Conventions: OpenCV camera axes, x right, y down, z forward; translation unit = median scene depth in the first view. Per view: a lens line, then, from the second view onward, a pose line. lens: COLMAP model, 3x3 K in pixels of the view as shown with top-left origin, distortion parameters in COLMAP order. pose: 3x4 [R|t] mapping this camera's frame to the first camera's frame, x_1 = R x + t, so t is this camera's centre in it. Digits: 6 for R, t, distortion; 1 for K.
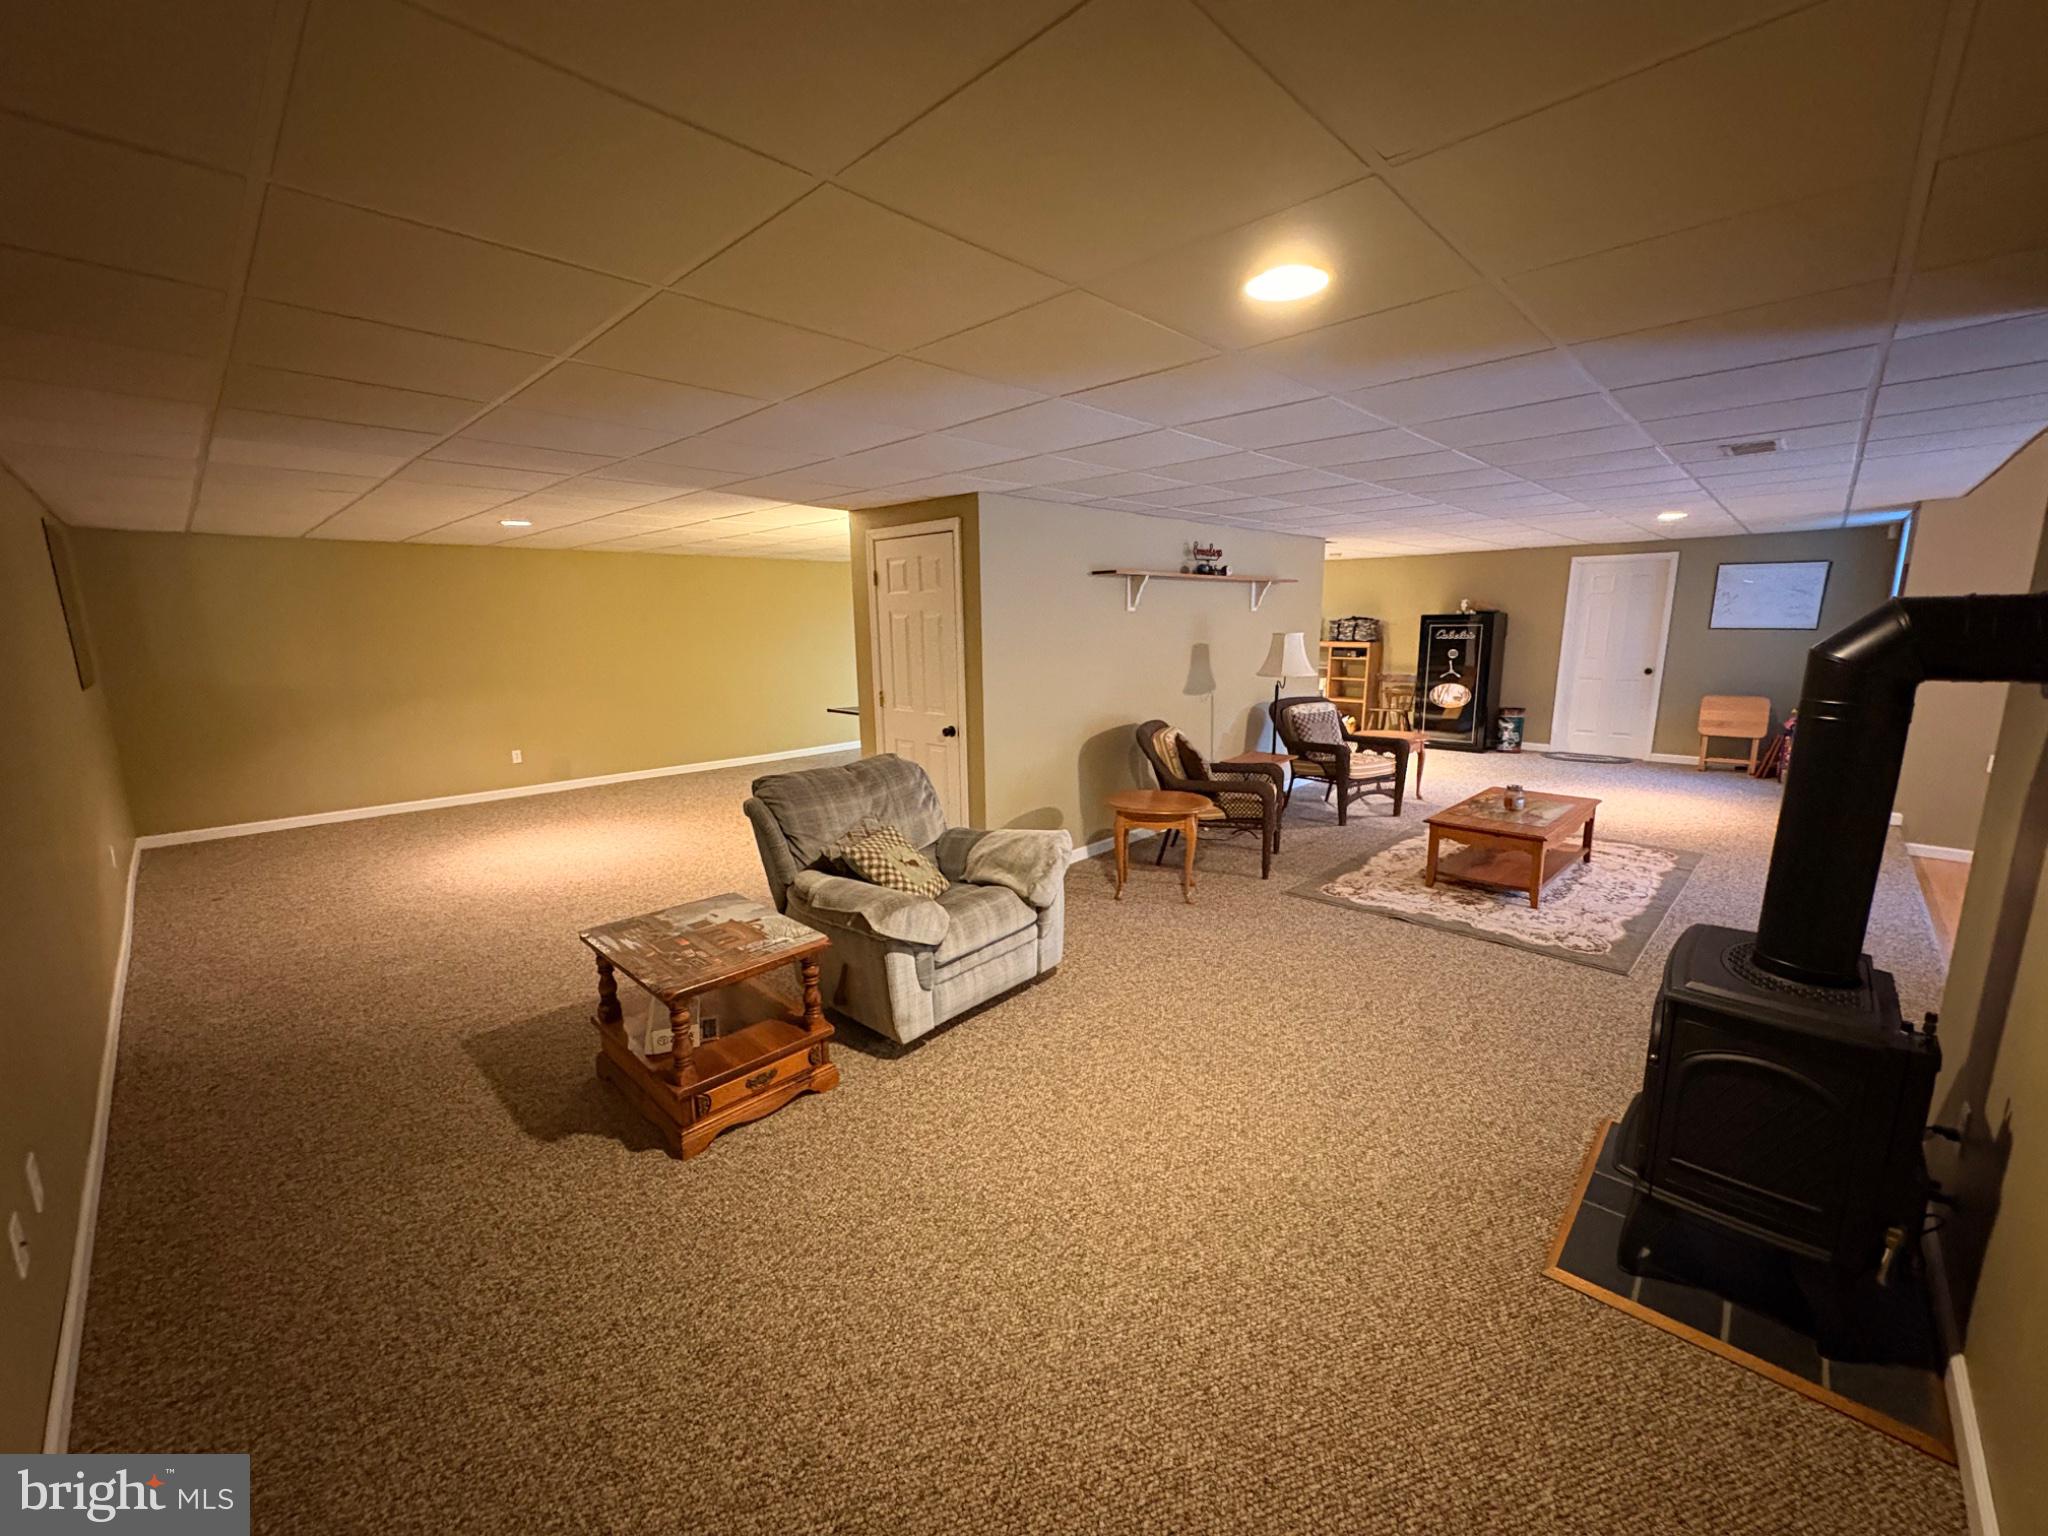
lens RADIAL K [[813.2, 0, 1020.8], [0, 813.2, 769.4], [0, 0, 1]] dist [0.000205, 0.000268]
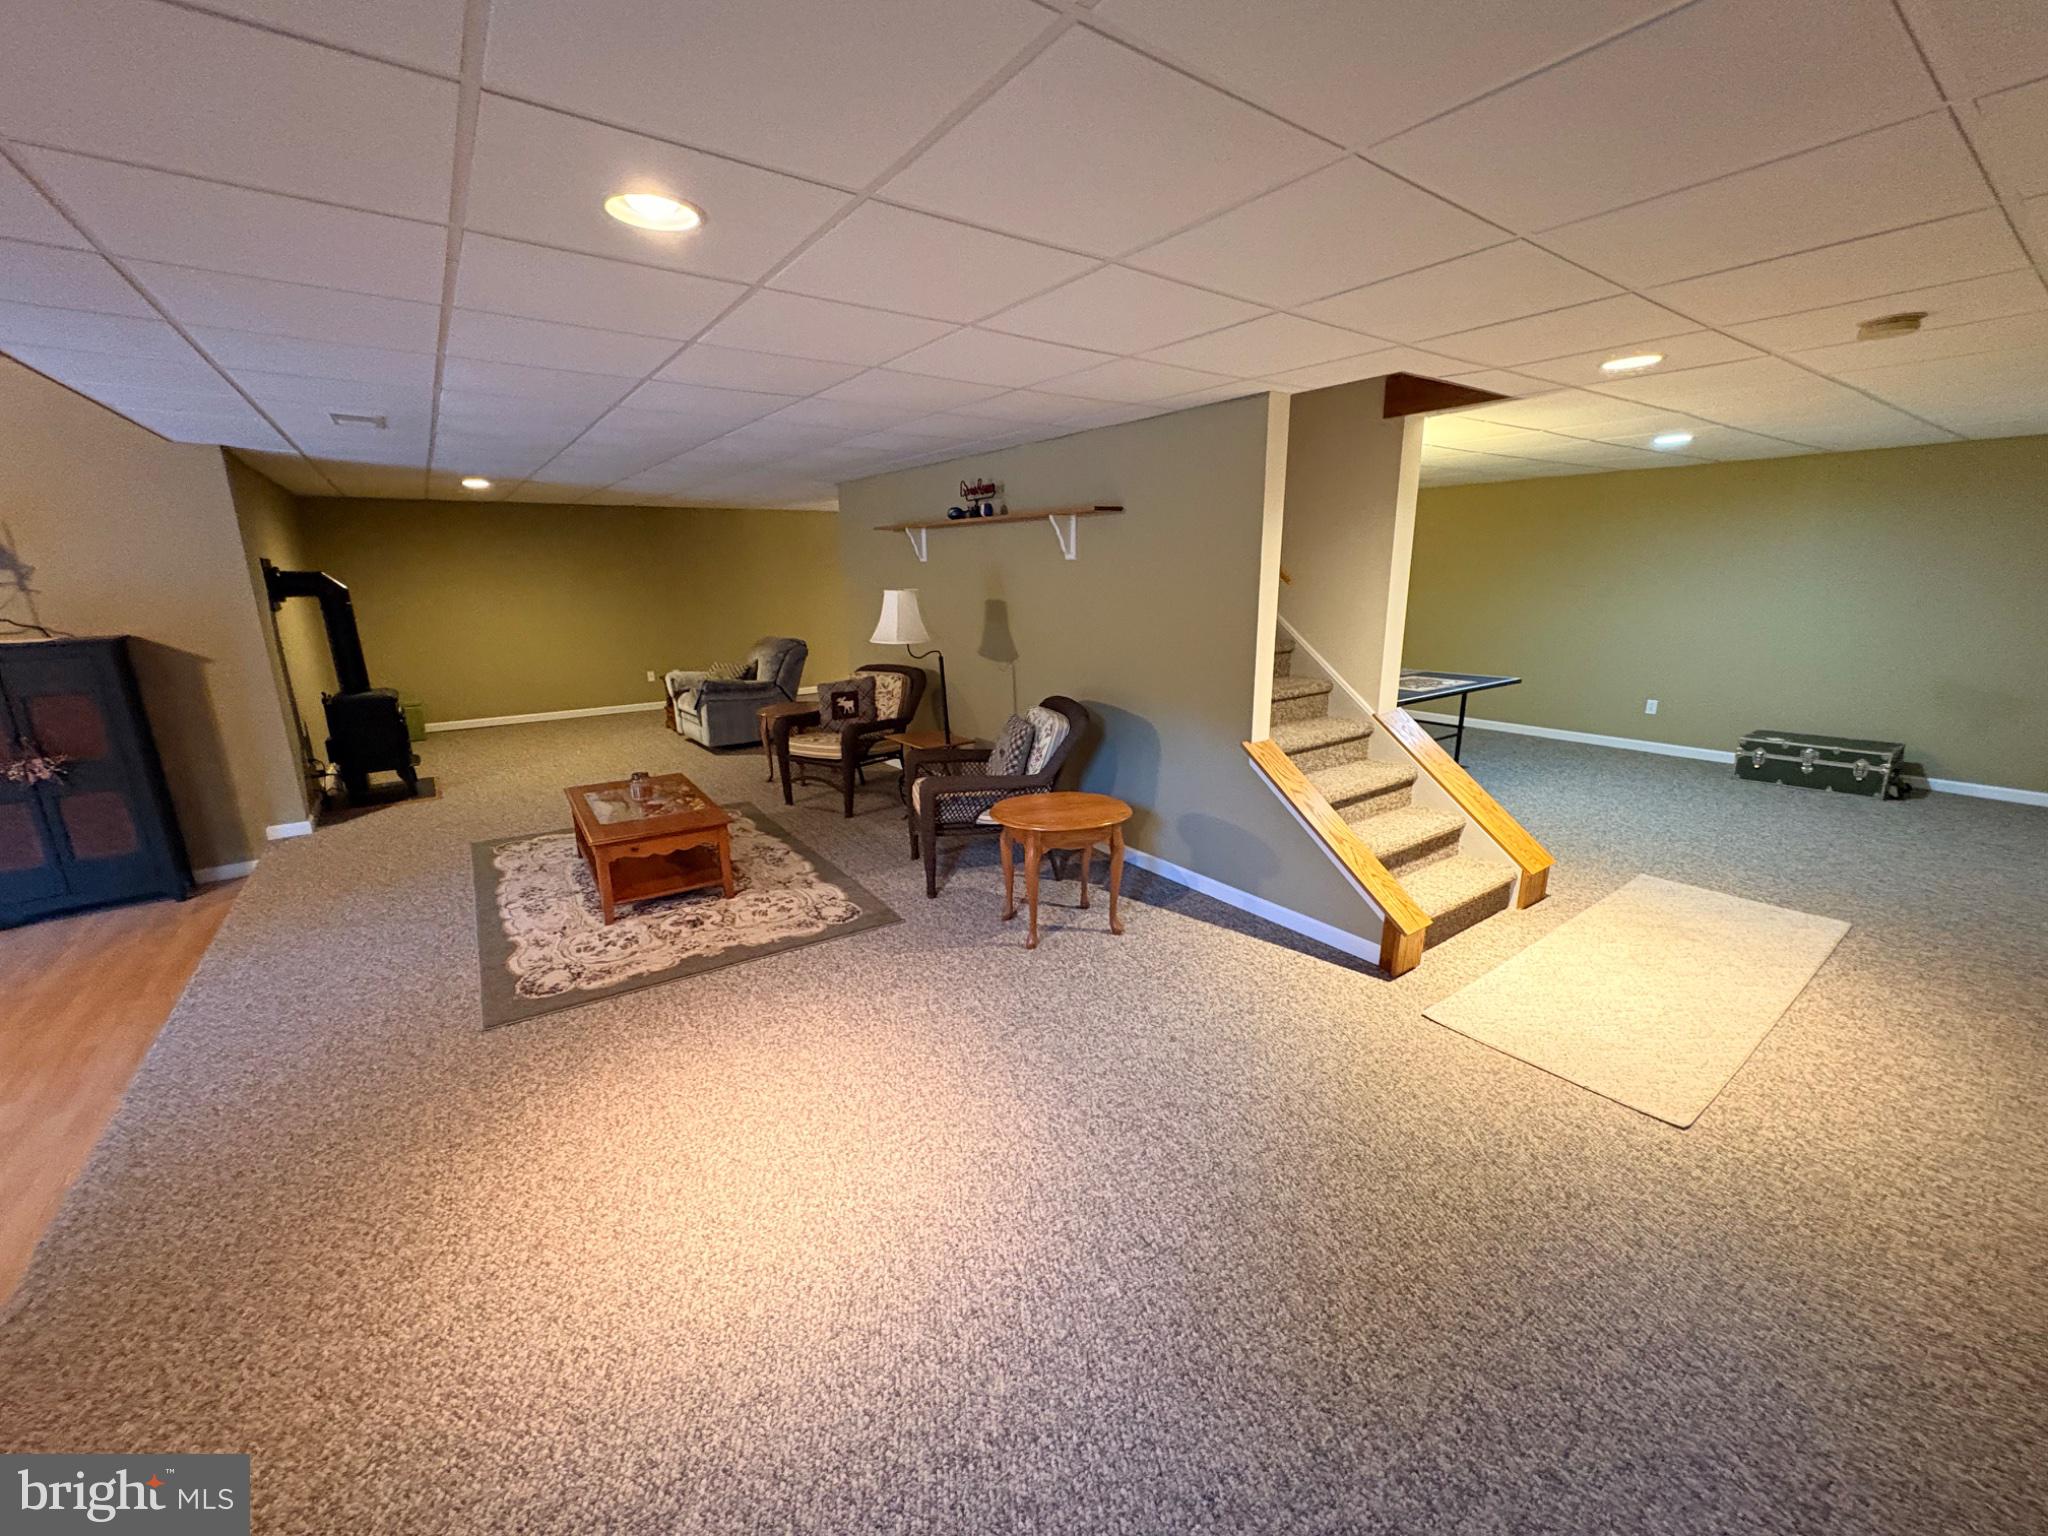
lens RADIAL K [[813.2, 0, 1020.8], [0, 813.2, 769.4], [0, 0, 1]] dist [0.000205, 0.000268]
pose [[-0.175533, 0.255707, -0.950685, 1.221377], [-0.166285, 0.944103, 0.284639, -0.268944], [0.970328, 0.208049, -0.123201, 1.345799]]
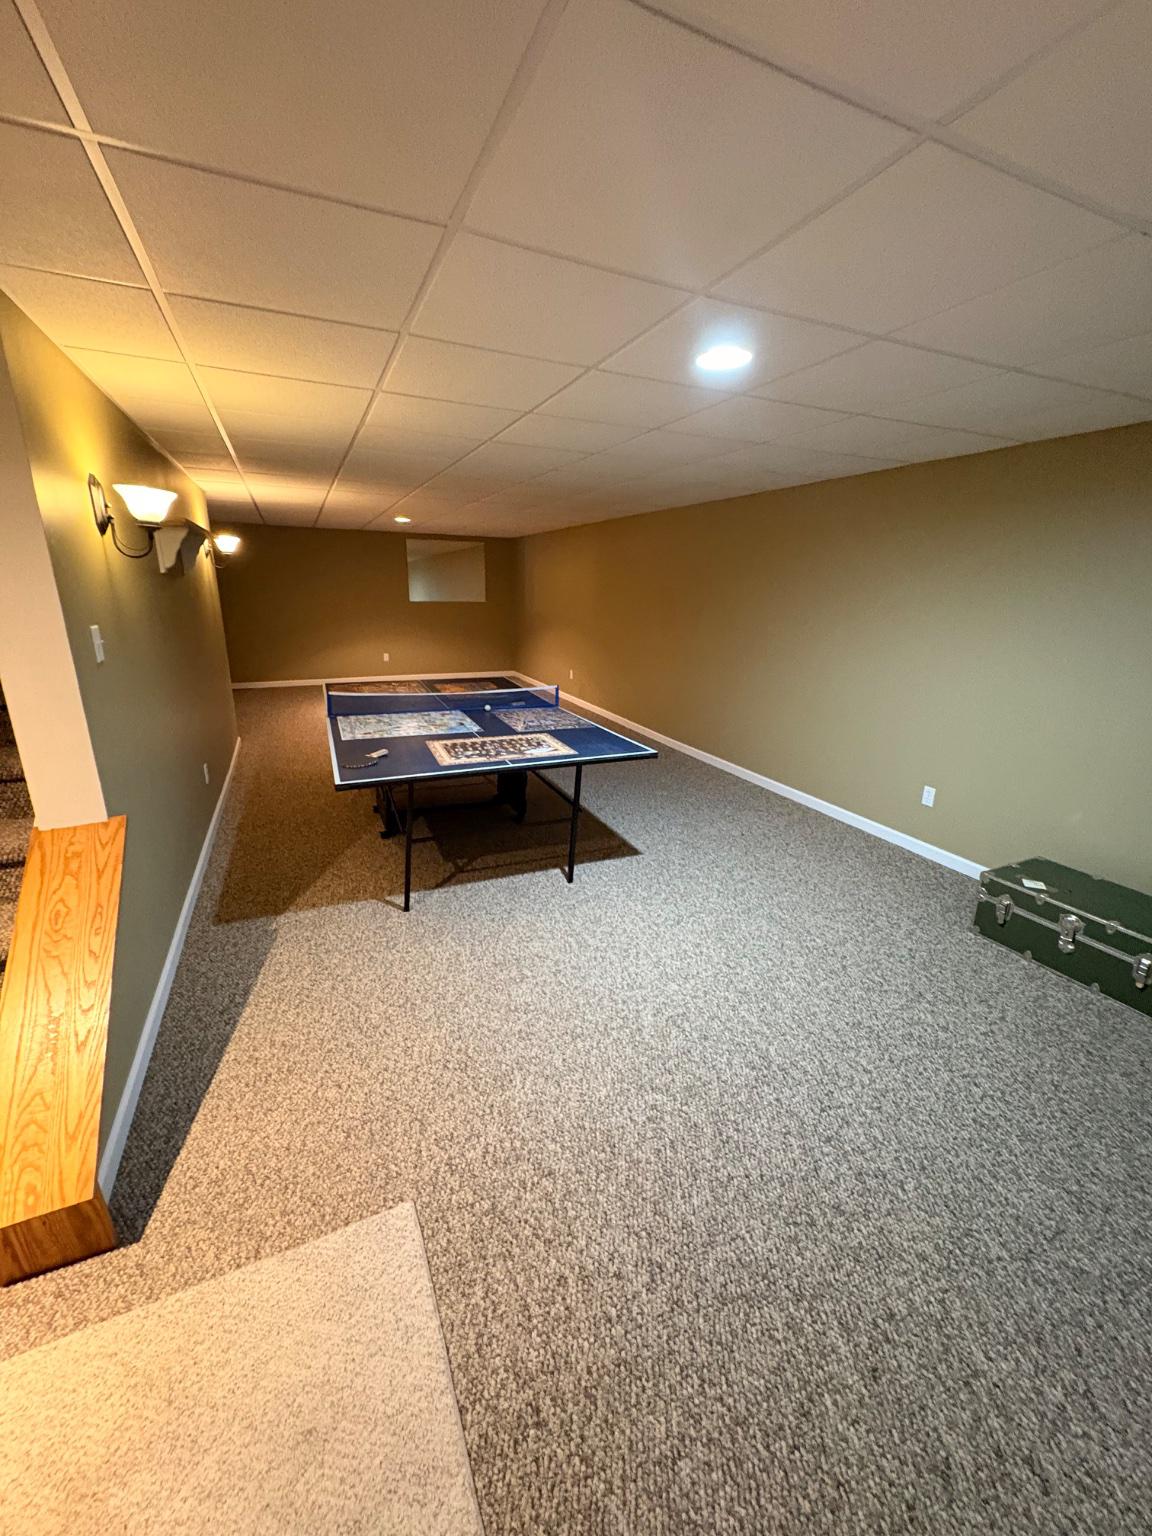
lens RADIAL K [[609.9, 0, 573.1], [0, 609.9, 764.8], [0, 0, 1]] dist [0.000205, 0.000268]
pose [[-0.374362, 0.267996, -0.887711, 0.605258], [-0.186480, 0.916009, 0.355181, -0.361702], [0.908338, 0.298507, -0.292943, 1.920020]]
